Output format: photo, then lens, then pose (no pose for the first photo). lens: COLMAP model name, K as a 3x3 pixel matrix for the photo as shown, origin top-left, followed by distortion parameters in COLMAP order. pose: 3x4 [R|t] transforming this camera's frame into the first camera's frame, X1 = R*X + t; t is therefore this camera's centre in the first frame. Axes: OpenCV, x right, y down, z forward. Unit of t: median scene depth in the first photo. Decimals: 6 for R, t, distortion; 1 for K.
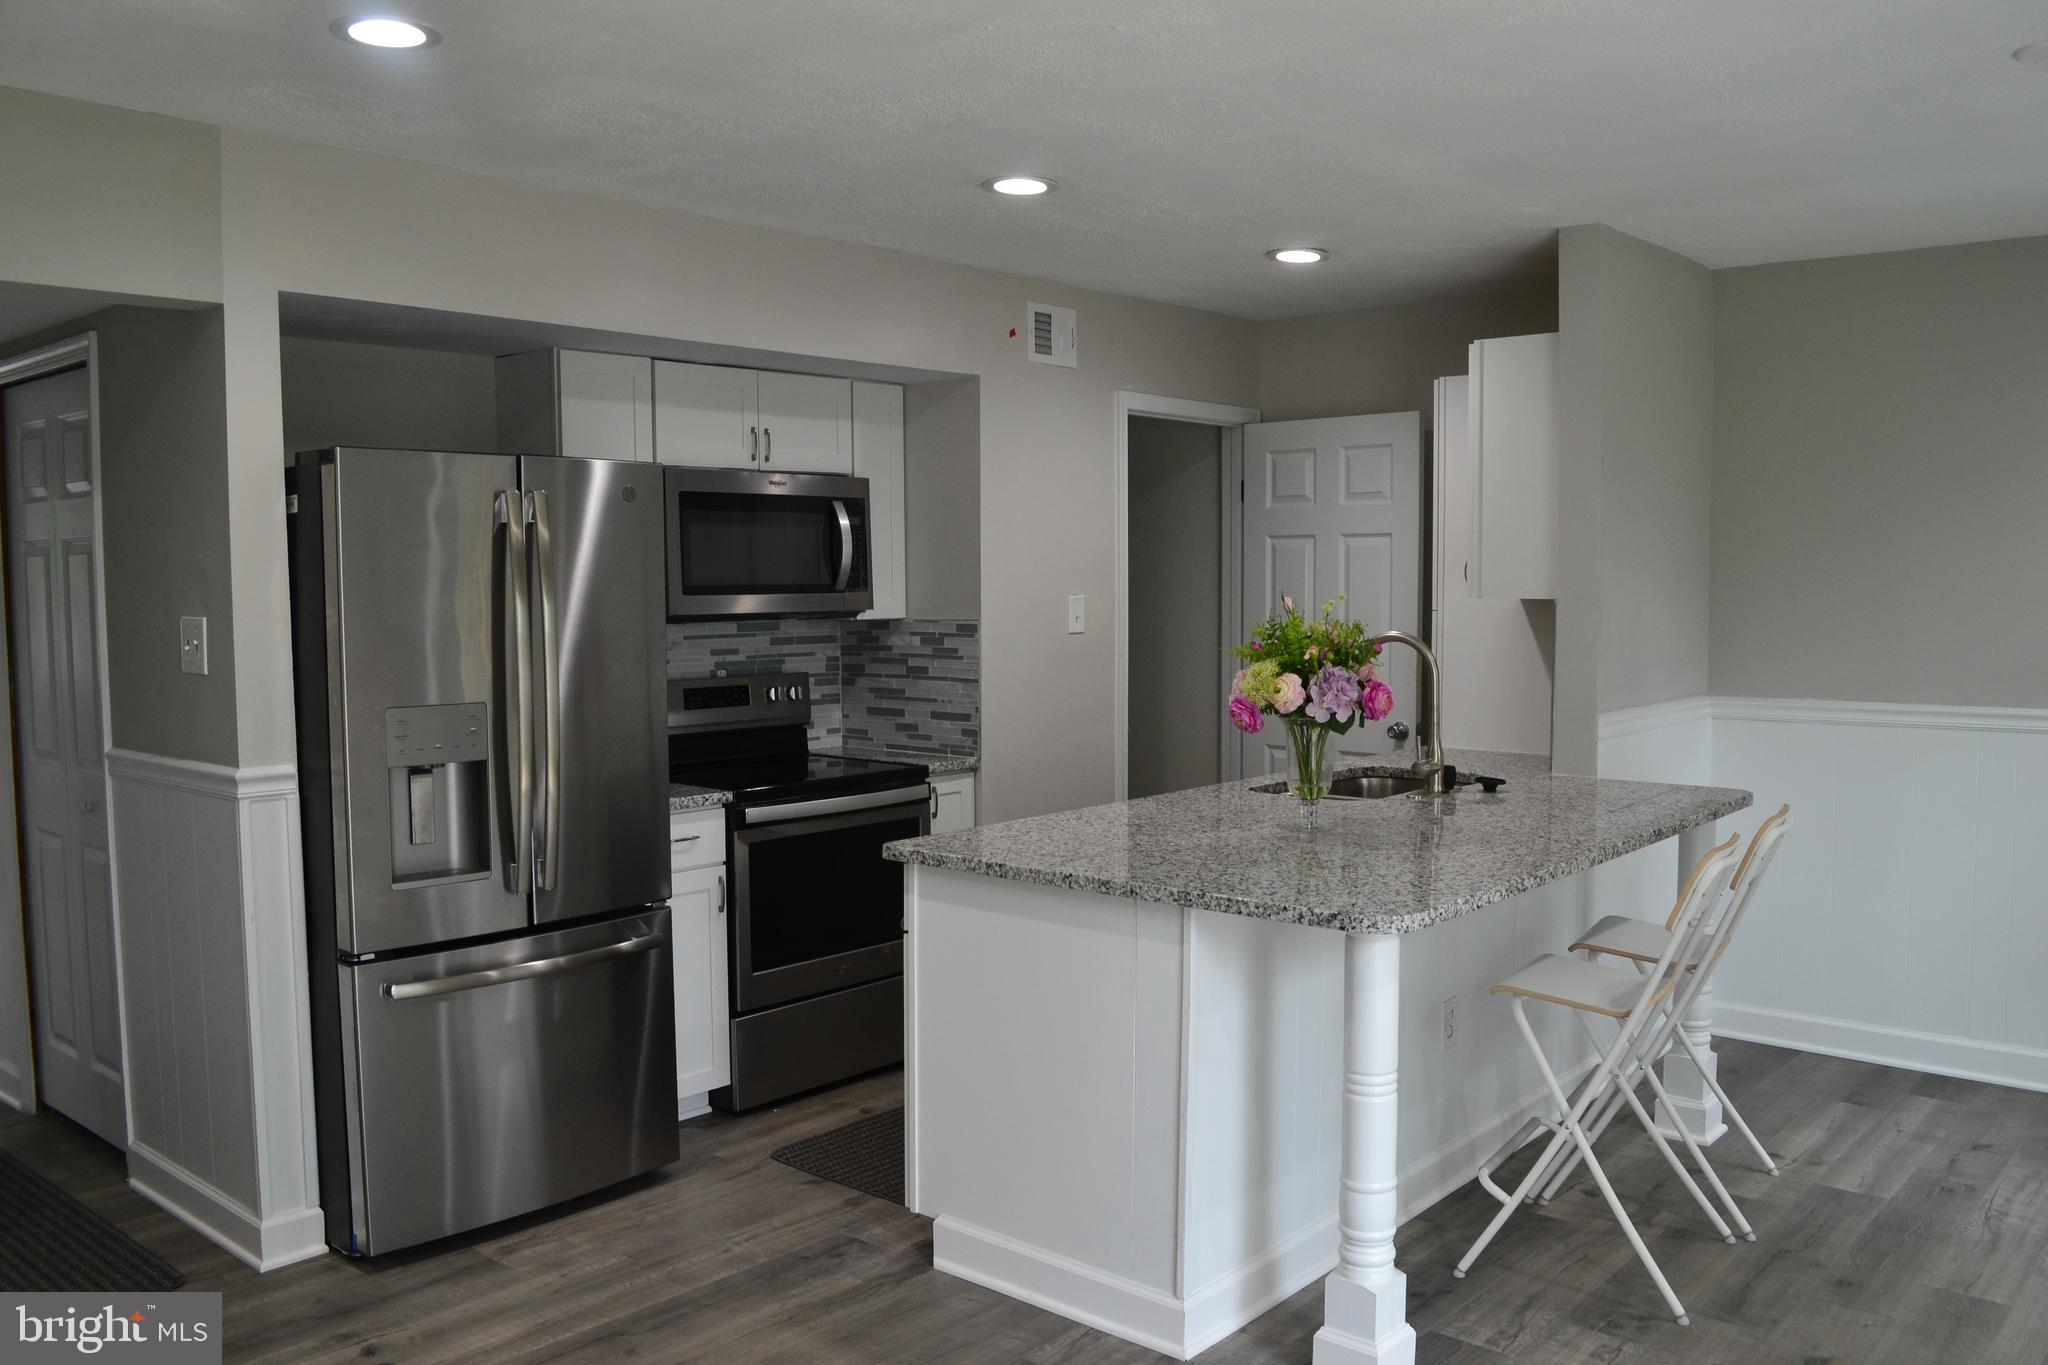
lens RADIAL K [[1640.0, 0, 1017.8], [0, 1640.0, 688.2], [0, 0, 1]] dist [-0.077459, 0.010116]
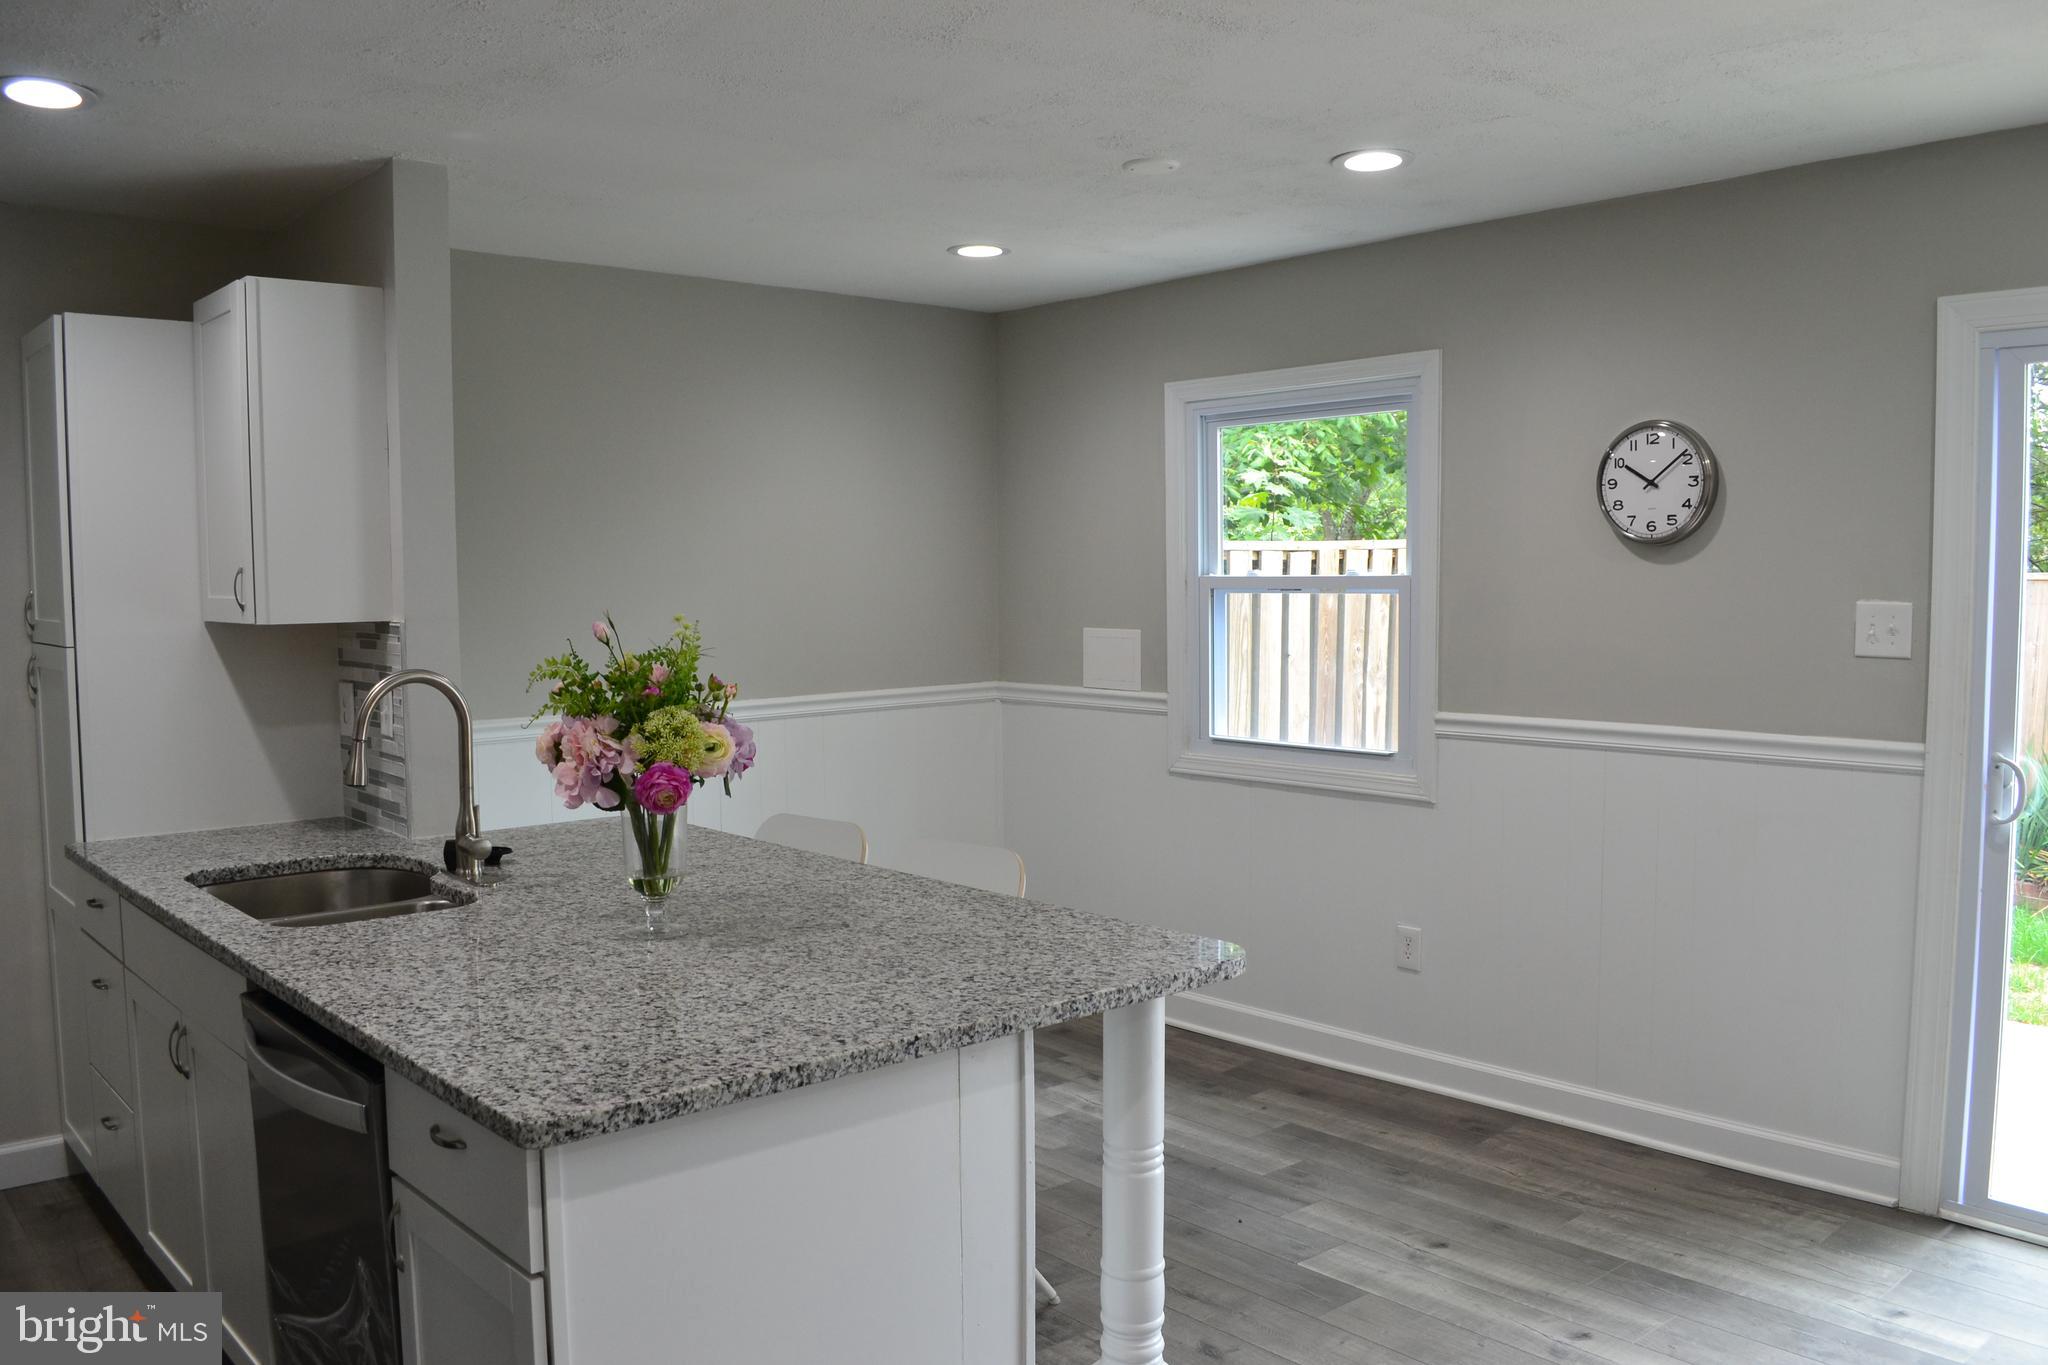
lens RADIAL K [[1640.0, 0, 1017.8], [0, 1640.0, 688.2], [0, 0, 1]] dist [-0.077459, 0.010116]
pose [[0.128387, -0.063521, 0.989688, -0.594062], [0.075887, 0.995650, 0.054059, -0.059742], [-0.988817, 0.068164, 0.132648, 0.829191]]
